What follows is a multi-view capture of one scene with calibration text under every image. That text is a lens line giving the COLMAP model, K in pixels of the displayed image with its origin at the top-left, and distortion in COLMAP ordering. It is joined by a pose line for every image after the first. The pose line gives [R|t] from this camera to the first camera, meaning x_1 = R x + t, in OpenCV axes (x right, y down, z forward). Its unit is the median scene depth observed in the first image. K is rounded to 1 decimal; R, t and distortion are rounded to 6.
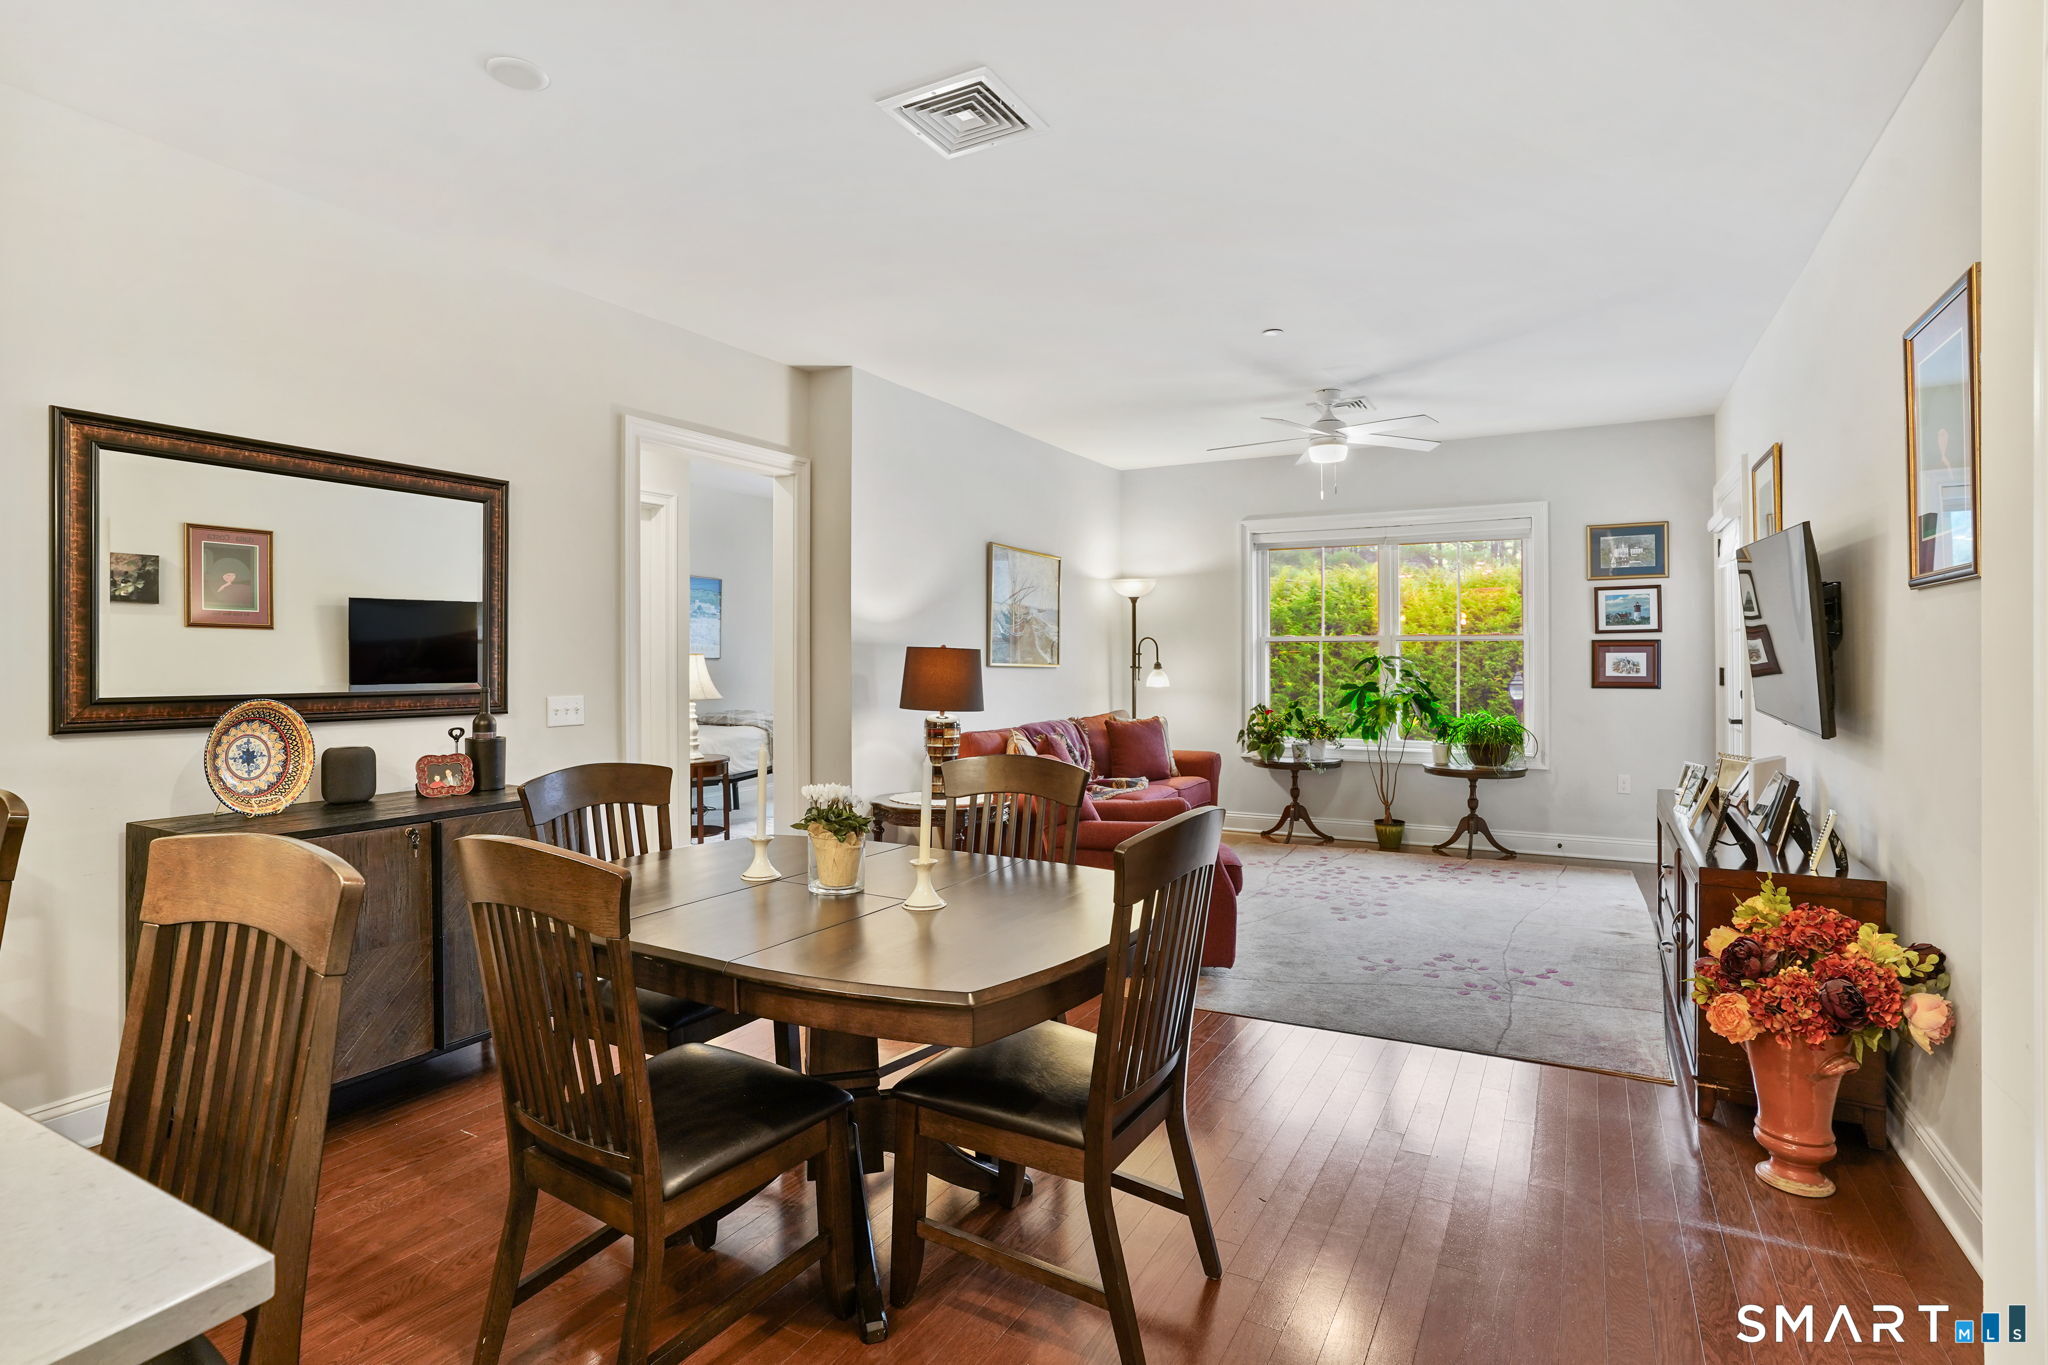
lens RADIAL K [[1009.8, 0, 1029.0], [0, 1009.8, 654.0], [0, 0, 1]] dist [-0.068905, 0.037199]
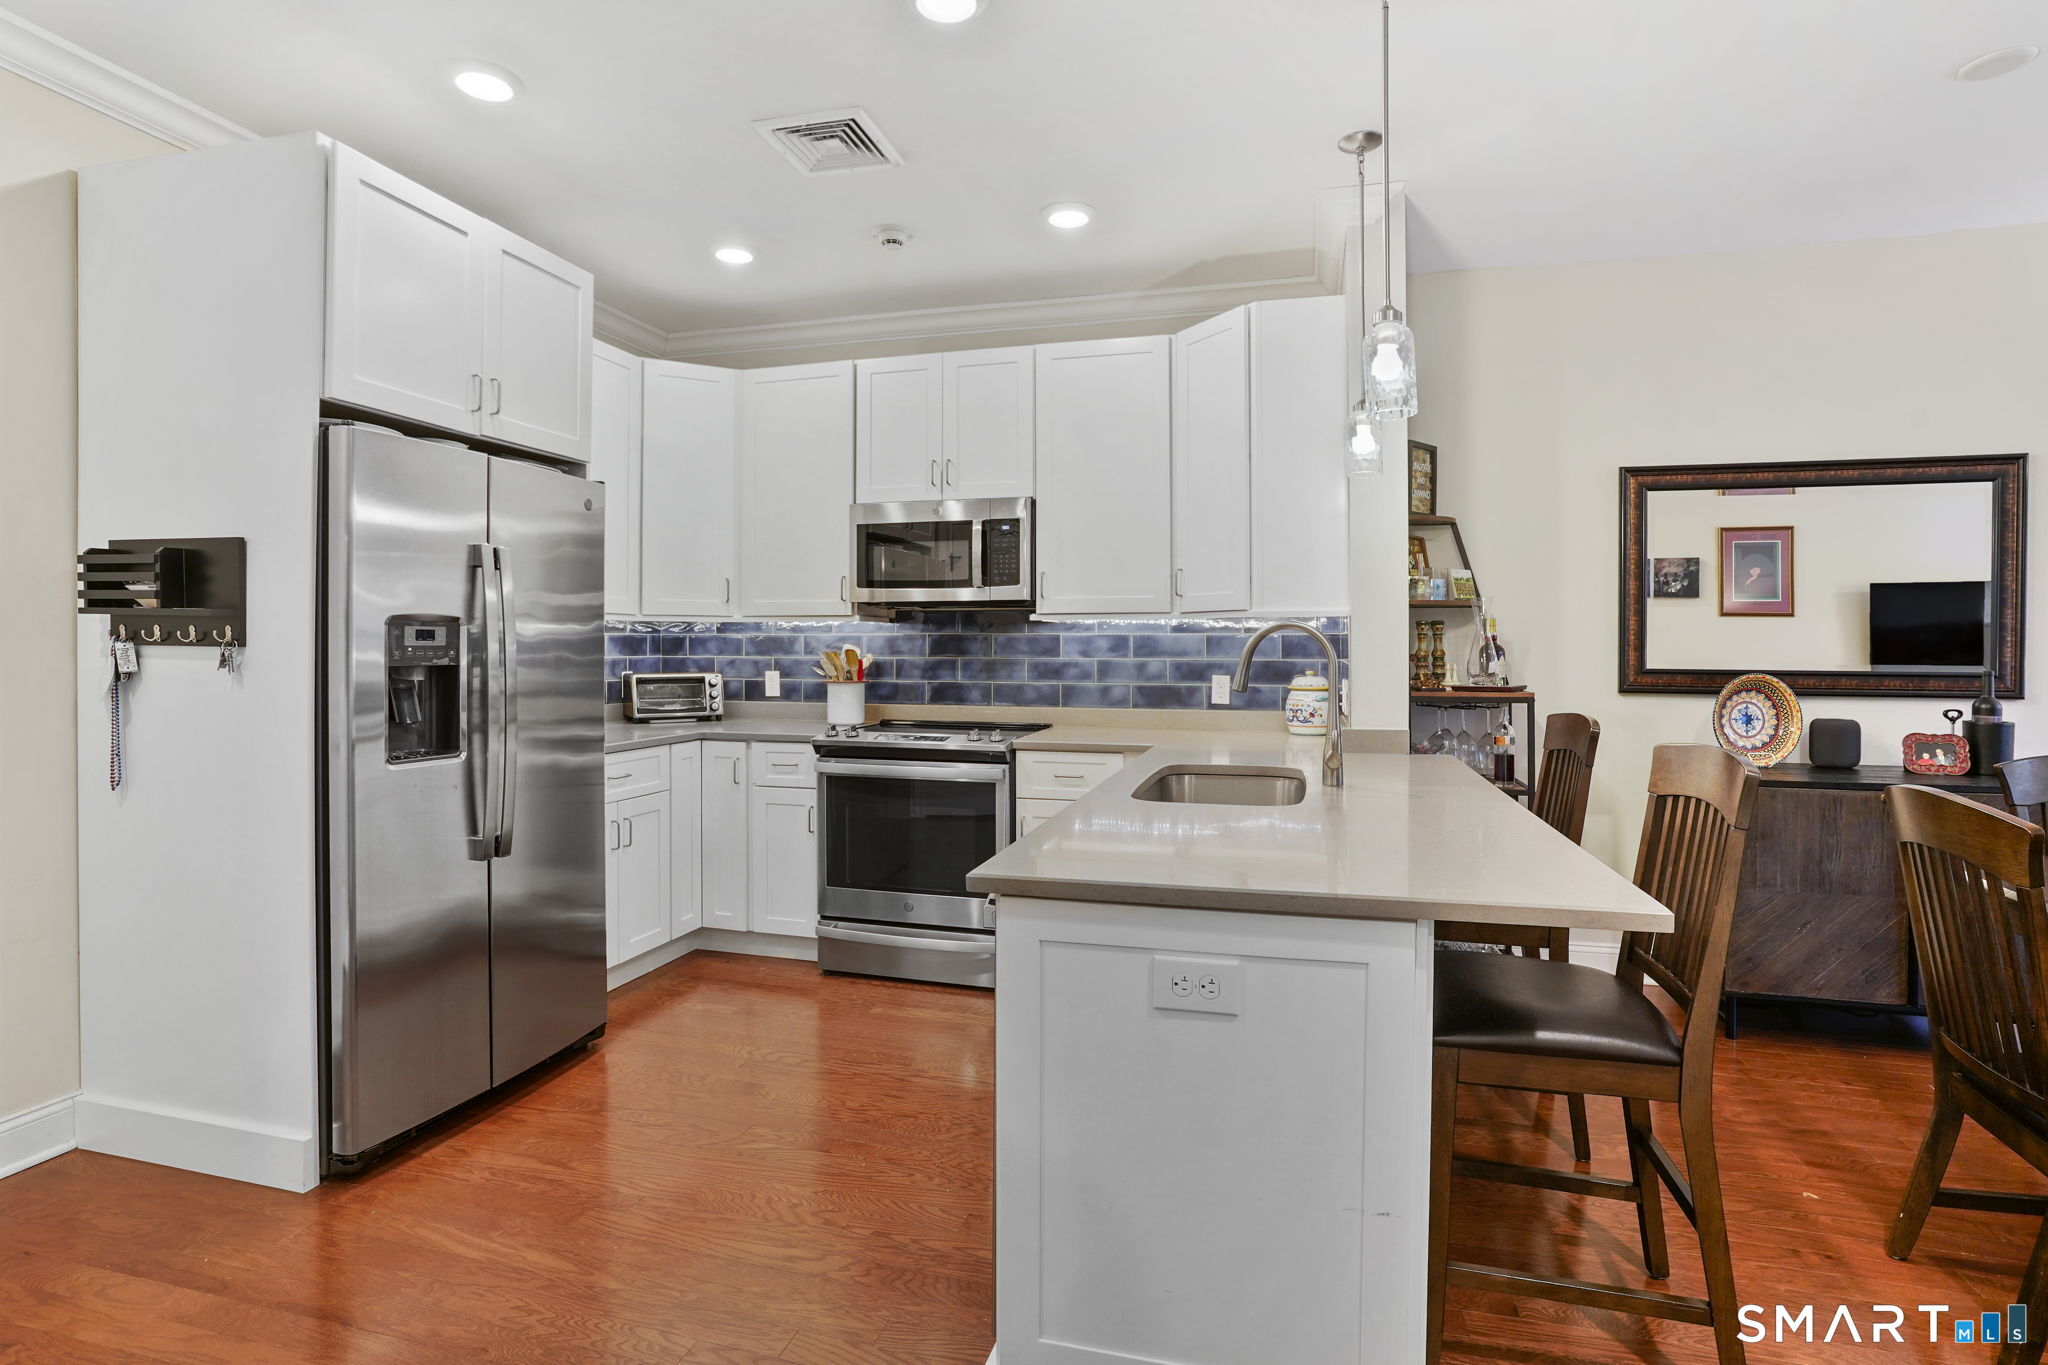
lens RADIAL K [[1009.8, 0, 1029.0], [0, 1009.8, 654.0], [0, 0, 1]] dist [-0.068905, 0.037199]
pose [[0.233986, 0.010730, -0.972181, 0.093393], [0.001934, 0.999932, 0.011501, 0.002400], [0.972238, -0.004571, 0.233949, -0.082363]]
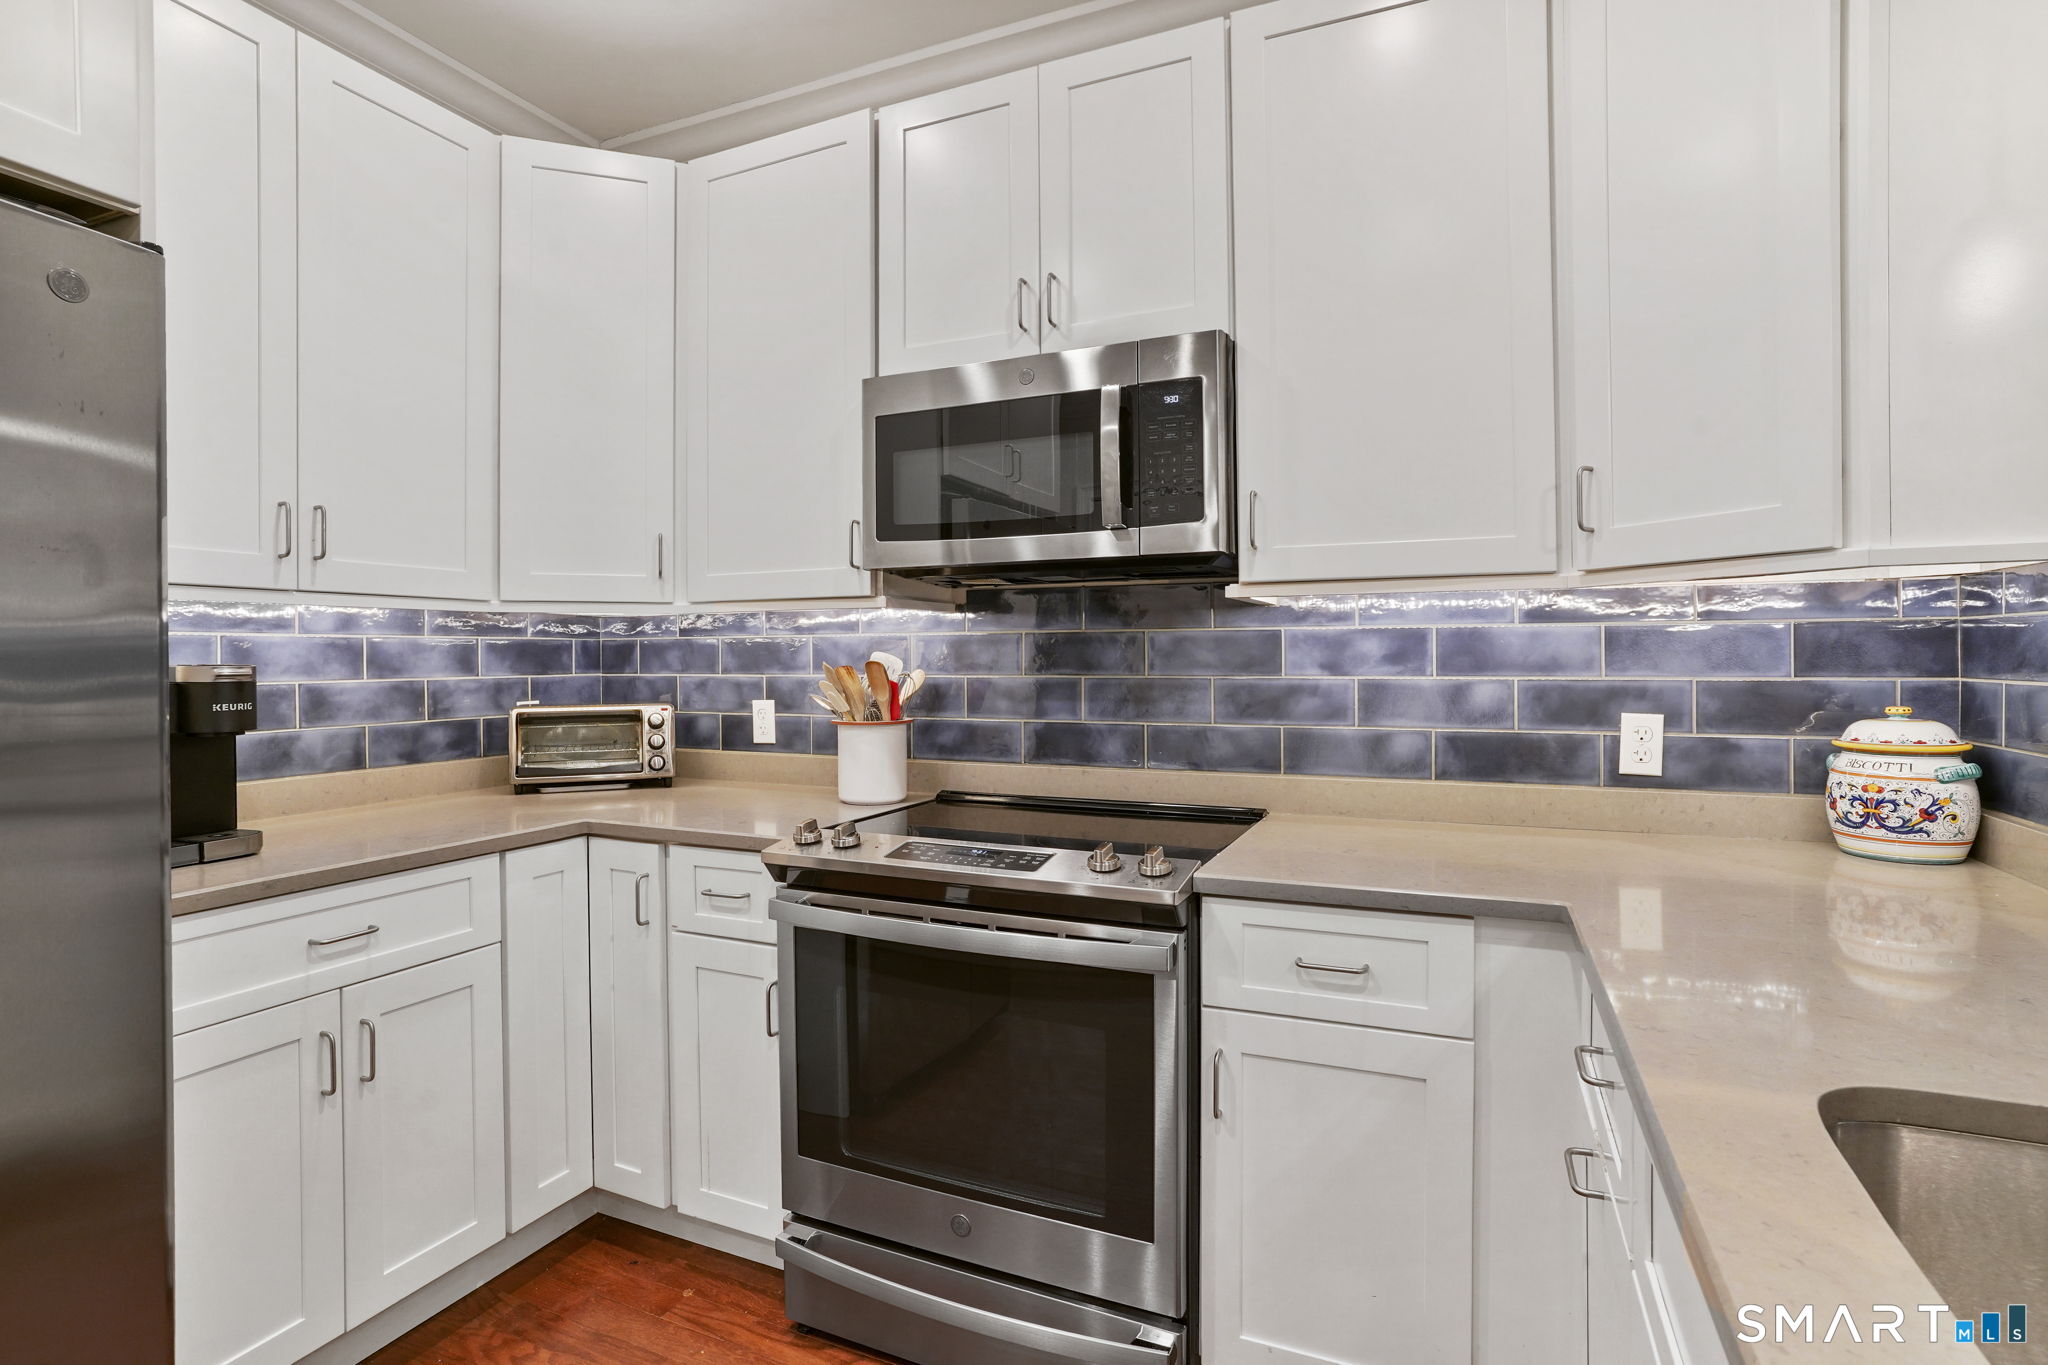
lens RADIAL K [[1009.8, 0, 1029.0], [0, 1009.8, 654.0], [0, 0, 1]] dist [-0.068905, 0.037199]
pose [[0.083673, -0.001269, -0.996492, -0.241781], [0.009257, 0.999957, -0.000496, 0.004840], [0.996450, -0.009183, 0.083681, -0.013925]]
